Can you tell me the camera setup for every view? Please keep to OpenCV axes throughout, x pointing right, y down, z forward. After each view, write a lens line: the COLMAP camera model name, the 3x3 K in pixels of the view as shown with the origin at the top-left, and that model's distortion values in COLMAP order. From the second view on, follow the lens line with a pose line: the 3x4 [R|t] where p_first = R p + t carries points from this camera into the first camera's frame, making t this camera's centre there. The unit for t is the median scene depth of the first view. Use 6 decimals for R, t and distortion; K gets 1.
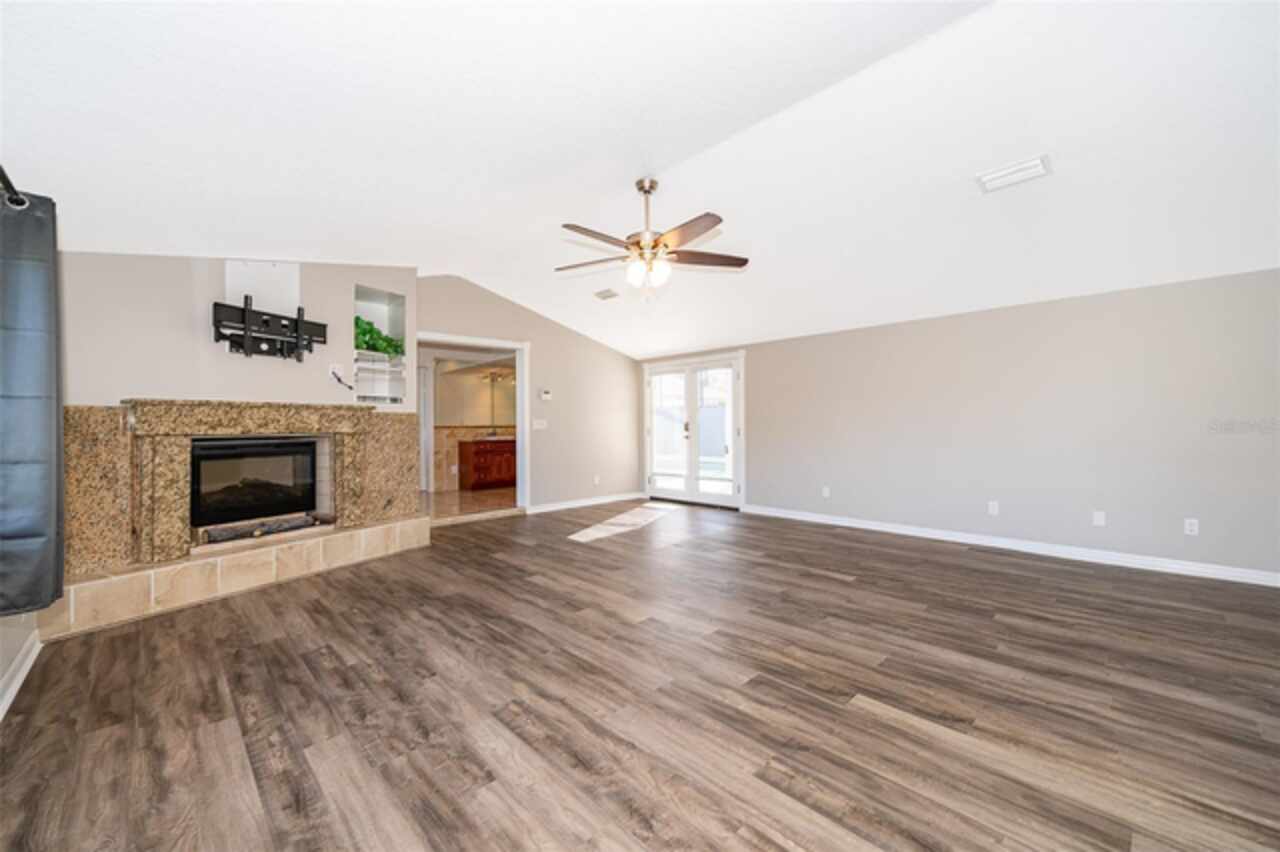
lens RADIAL K [[497.6, 0, 642.8], [0, 497.6, 422.4], [0, 0, 1]] dist [-0.003955, 0.000285]
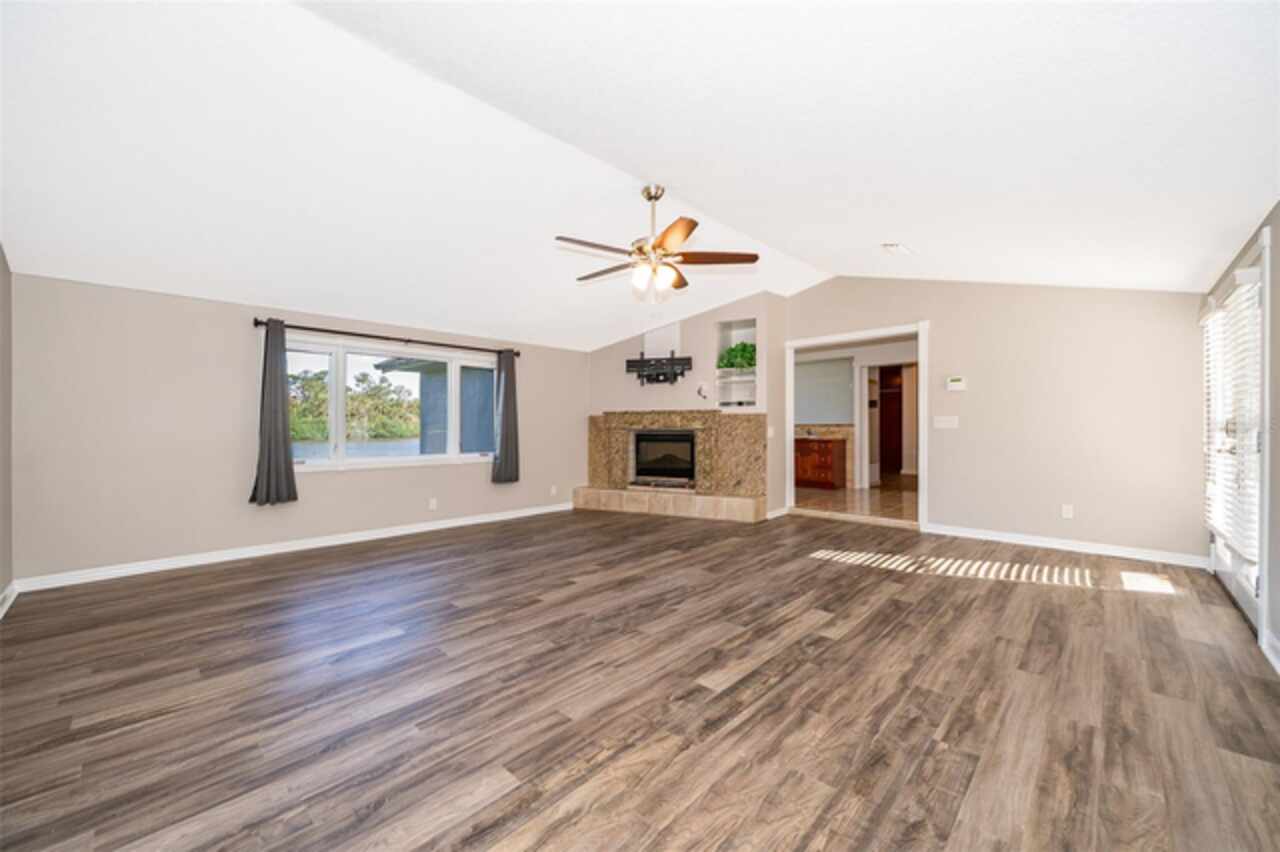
lens RADIAL K [[497.6, 0, 639.6], [0, 497.6, 428.5], [0, 0, 1]] dist [-0.003955, 0.000285]
pose [[0.042654, 0.012651, -0.999010, 0.948981], [0.007784, 0.999885, 0.012994, 0.000062], [0.999060, -0.008330, 0.042551, 0.844813]]
